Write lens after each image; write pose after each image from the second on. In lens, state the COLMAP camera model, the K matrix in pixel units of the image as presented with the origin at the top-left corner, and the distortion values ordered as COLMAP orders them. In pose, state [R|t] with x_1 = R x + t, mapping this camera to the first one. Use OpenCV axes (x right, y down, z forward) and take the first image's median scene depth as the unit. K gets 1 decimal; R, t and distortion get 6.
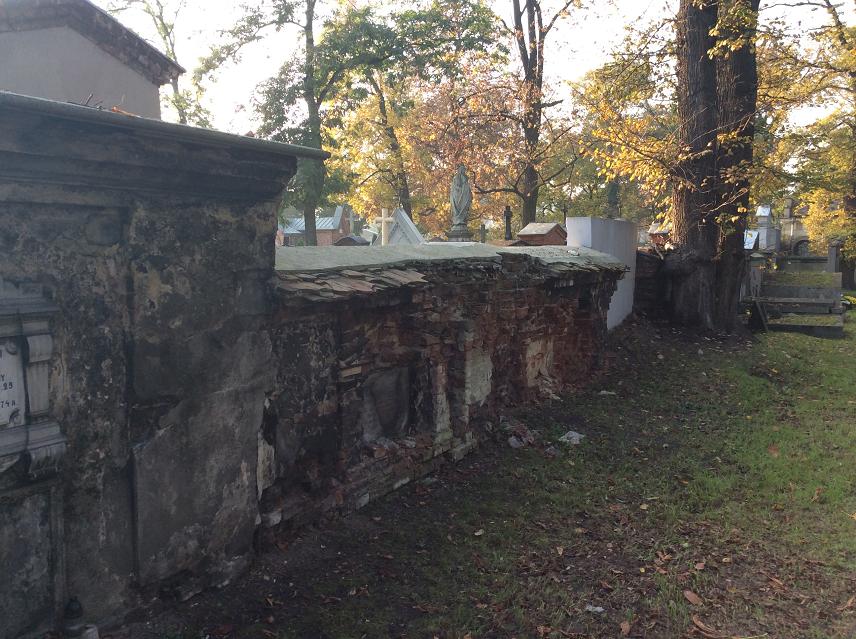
lens RADIAL K [[805.4, 0, 426.8], [0, 805.4, 318.1], [0, 0, 1]] dist [0.005670, 0.000000]
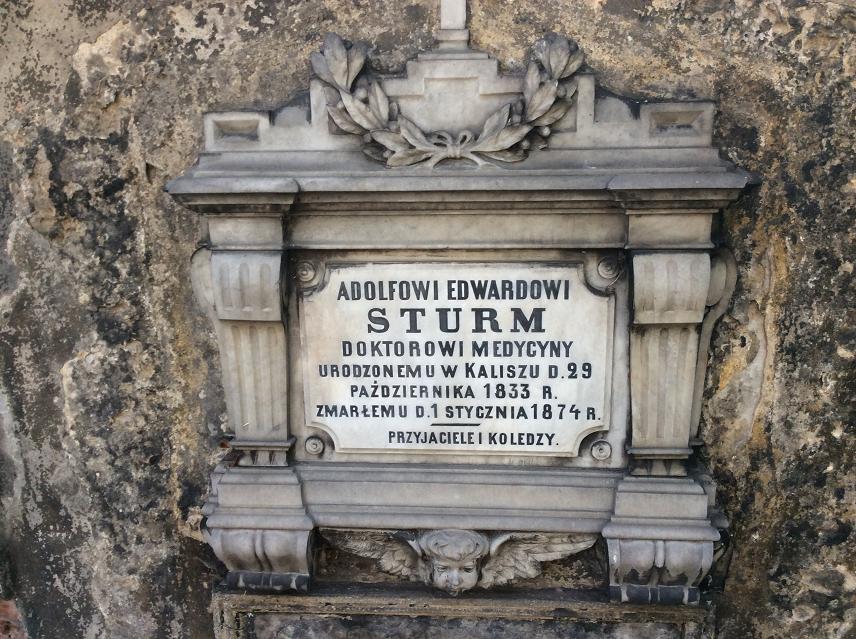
lens RADIAL K [[805.4, 0, 426.8], [0, 805.4, 313.6], [0, 0, 1]] dist [0.005670, 0.000000]
pose [[0.401070, 0.233693, -0.885737, -0.198838], [-0.062368, 0.971635, 0.228115, -0.027424], [0.913922, -0.036249, 0.404268, 0.743976]]
